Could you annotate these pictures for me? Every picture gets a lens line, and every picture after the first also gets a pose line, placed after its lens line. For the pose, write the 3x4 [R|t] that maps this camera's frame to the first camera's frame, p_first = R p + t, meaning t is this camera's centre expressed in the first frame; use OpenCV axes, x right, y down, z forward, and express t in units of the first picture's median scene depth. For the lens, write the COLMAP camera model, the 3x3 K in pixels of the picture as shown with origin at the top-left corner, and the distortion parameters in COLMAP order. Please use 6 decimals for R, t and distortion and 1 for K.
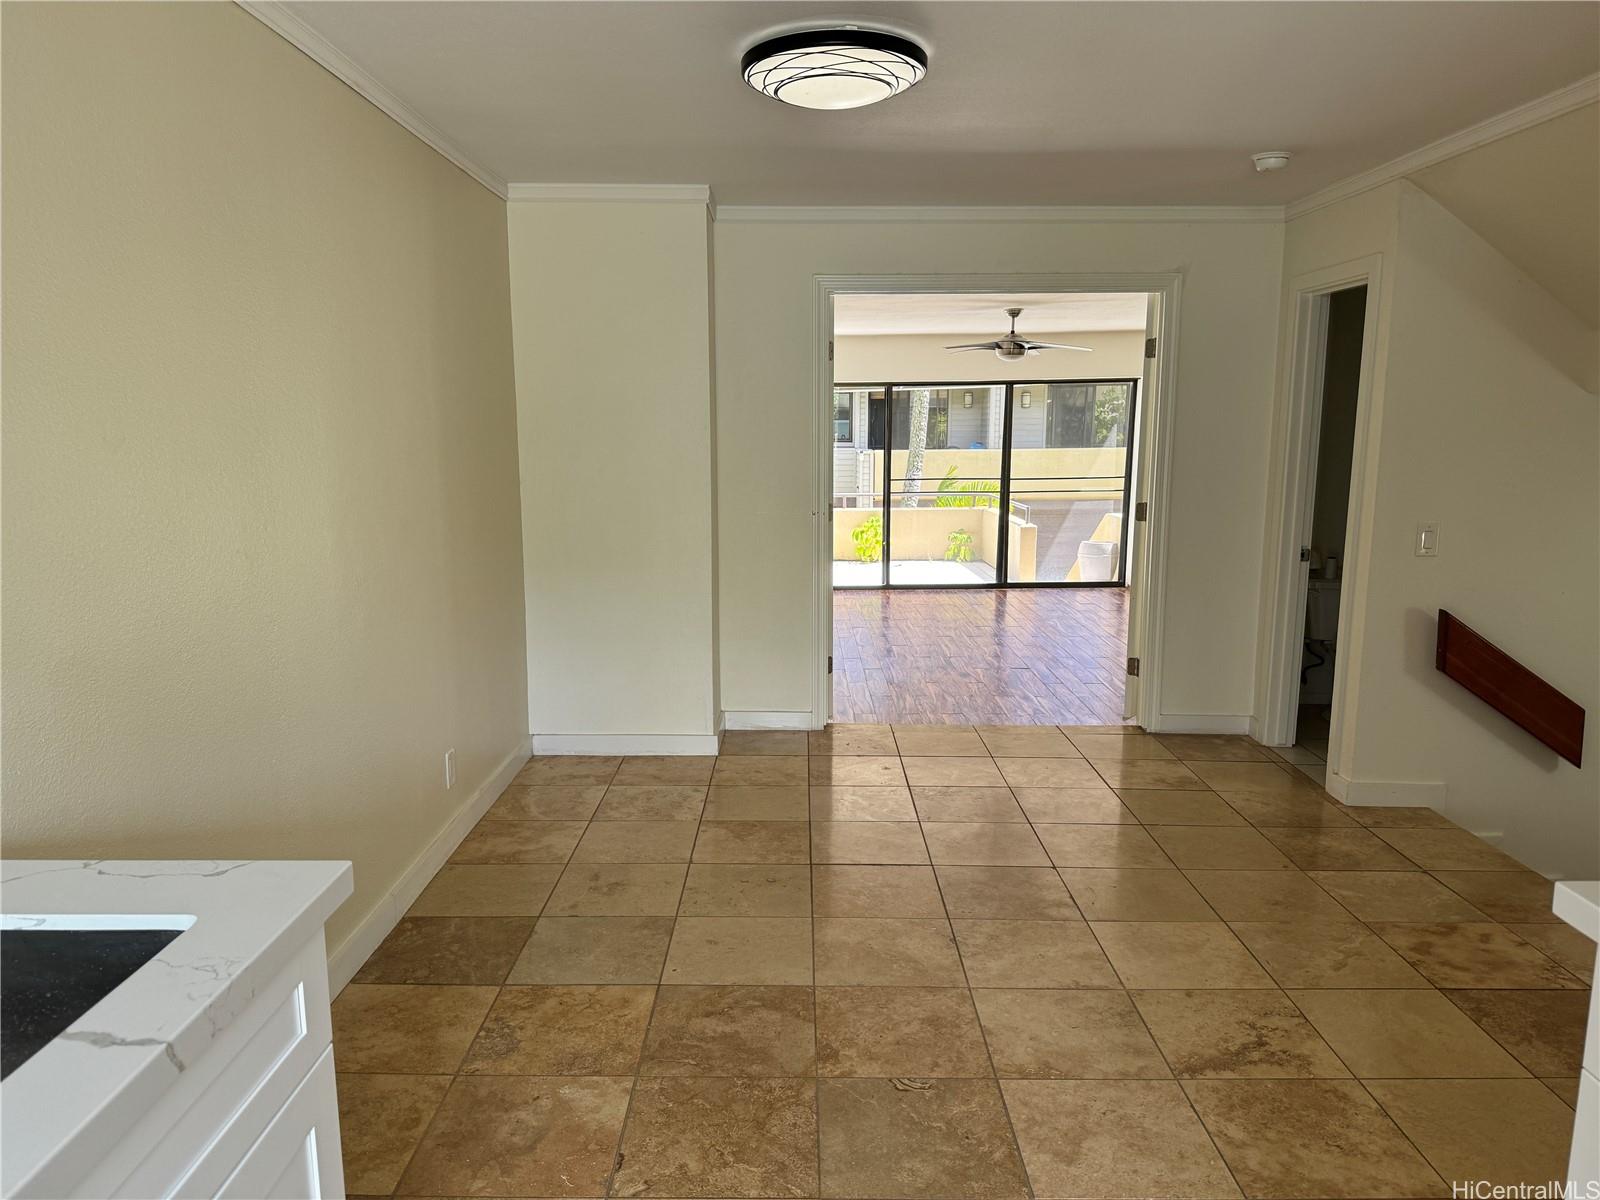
lens RADIAL K [[1140.5, 0, 800.0], [0, 1140.5, 600.0], [0, 0, 1]] dist [0.078355, -0.071818]
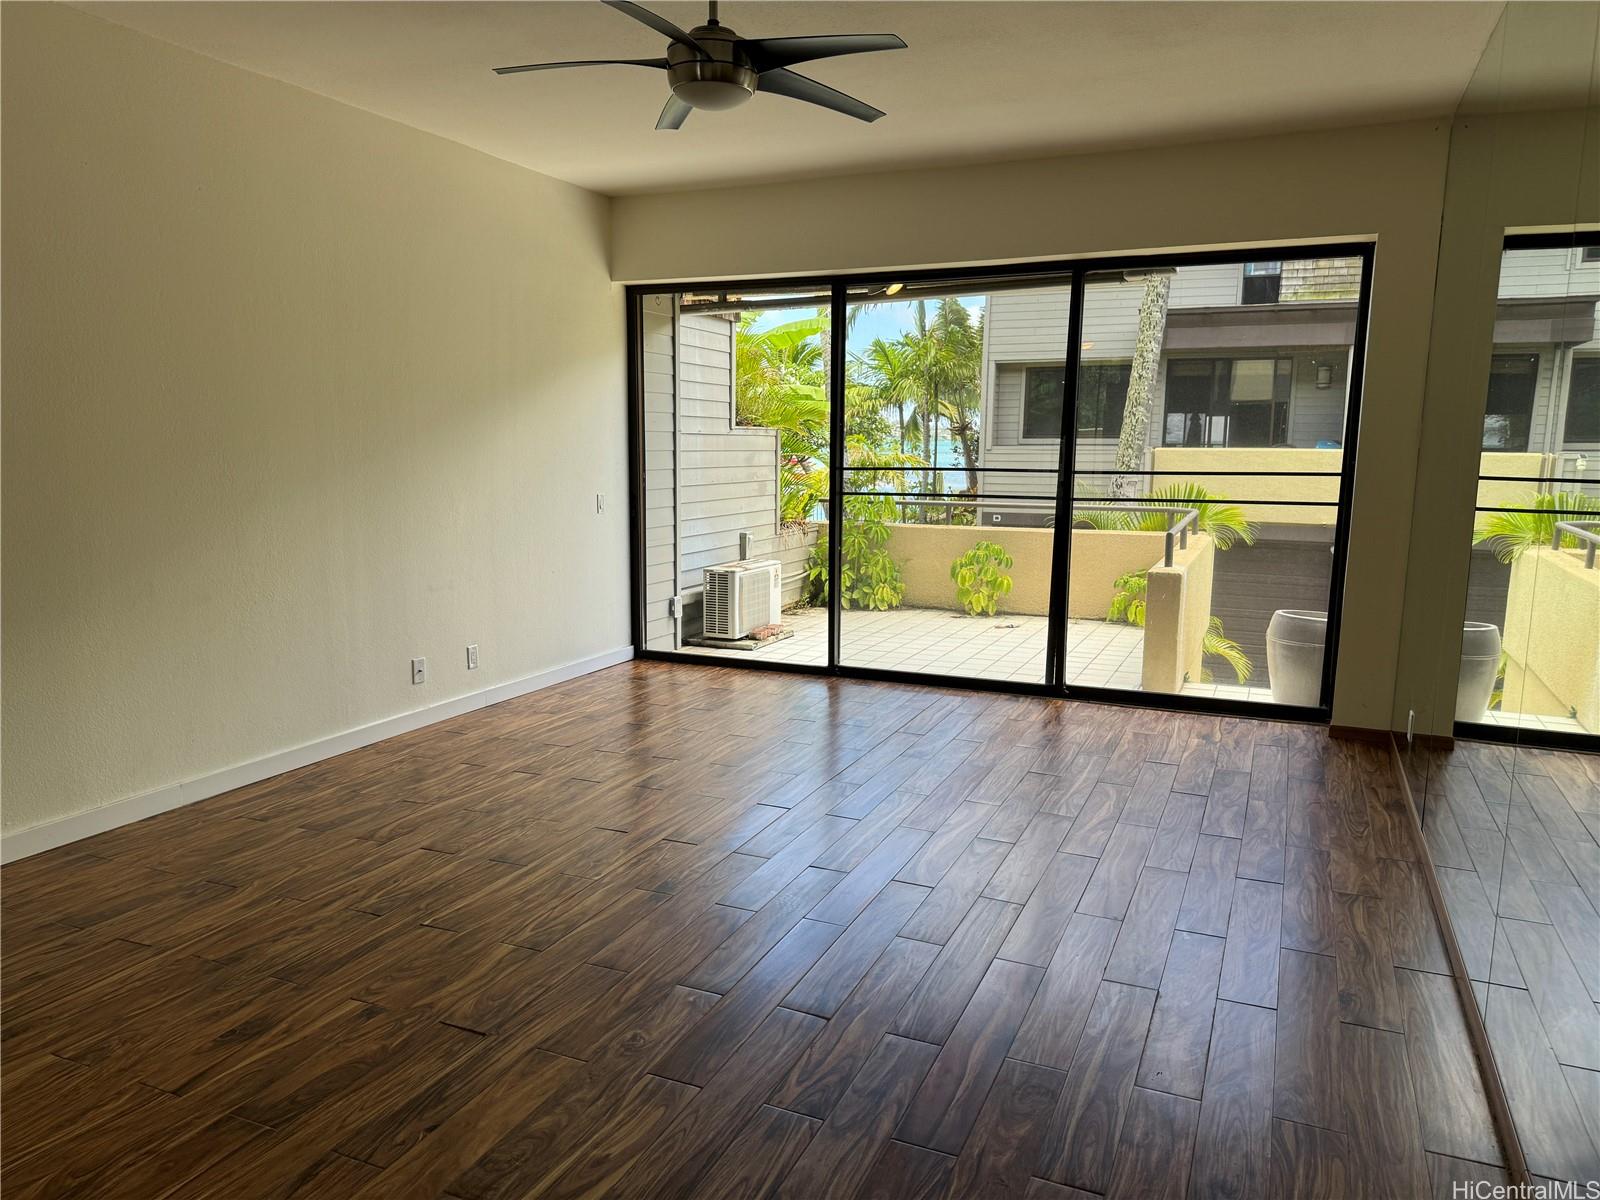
lens RADIAL K [[1115.7, 0, 798.5], [0, 1115.7, 620.8], [0, 0, 1]] dist [0.138841, -0.218798]
pose [[0.914842, 0.078456, -0.396117, 0.265079], [-0.076749, 0.996846, 0.020184, -0.043365], [0.396452, 0.011936, 0.917978, 0.511232]]
